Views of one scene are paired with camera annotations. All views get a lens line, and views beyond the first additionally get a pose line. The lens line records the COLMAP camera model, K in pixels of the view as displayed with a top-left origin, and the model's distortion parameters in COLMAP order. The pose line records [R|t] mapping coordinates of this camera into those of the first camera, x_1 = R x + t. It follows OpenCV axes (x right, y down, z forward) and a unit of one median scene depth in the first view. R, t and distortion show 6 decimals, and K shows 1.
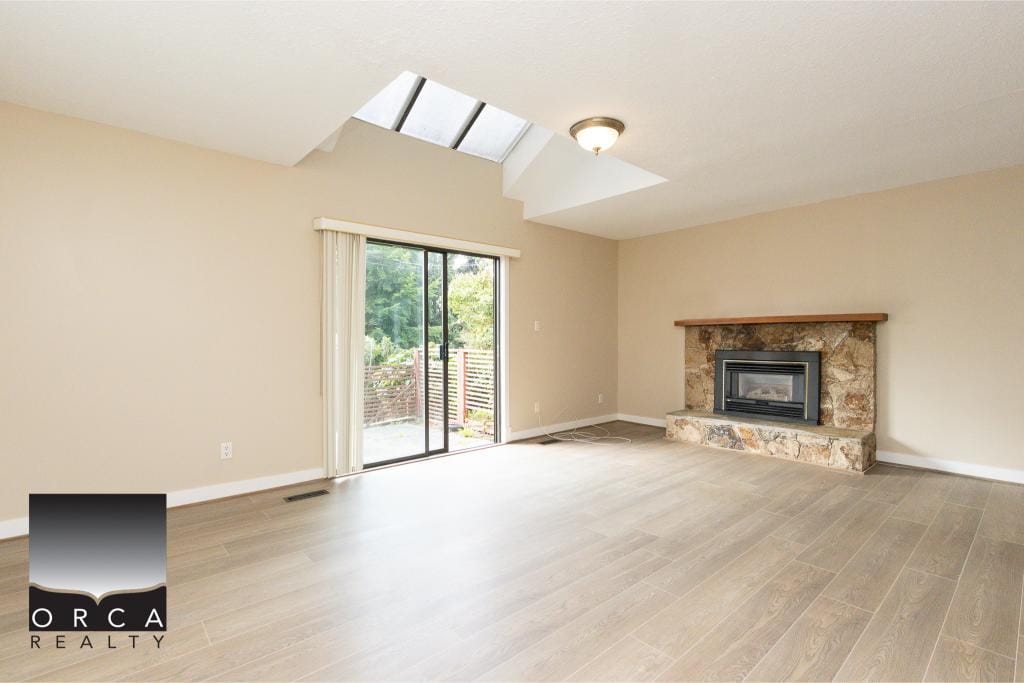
lens RADIAL K [[463.5, 0, 506.6], [0, 463.5, 339.9], [0, 0, 1]] dist [0.002207, 0.000180]
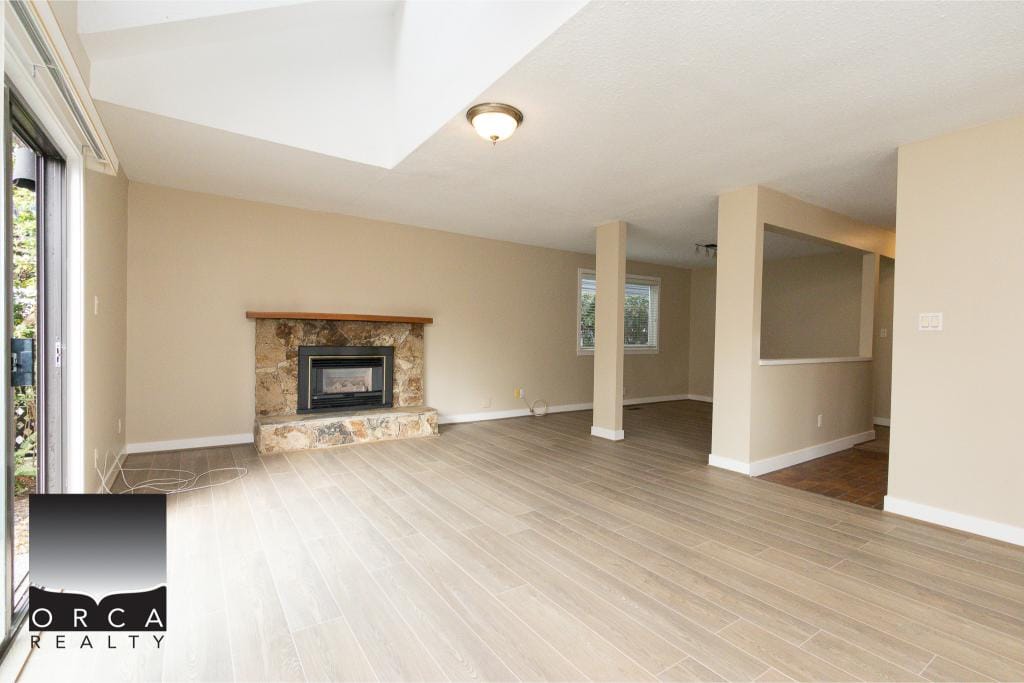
lens RADIAL K [[463.5, 0, 506.1], [0, 463.5, 344.9], [0, 0, 1]] dist [0.002207, 0.000180]
pose [[0.133166, -0.014217, 0.990992, -0.472386], [-0.017848, 0.999701, 0.016740, -0.004295], [-0.990933, -0.019916, 0.132873, 0.530606]]
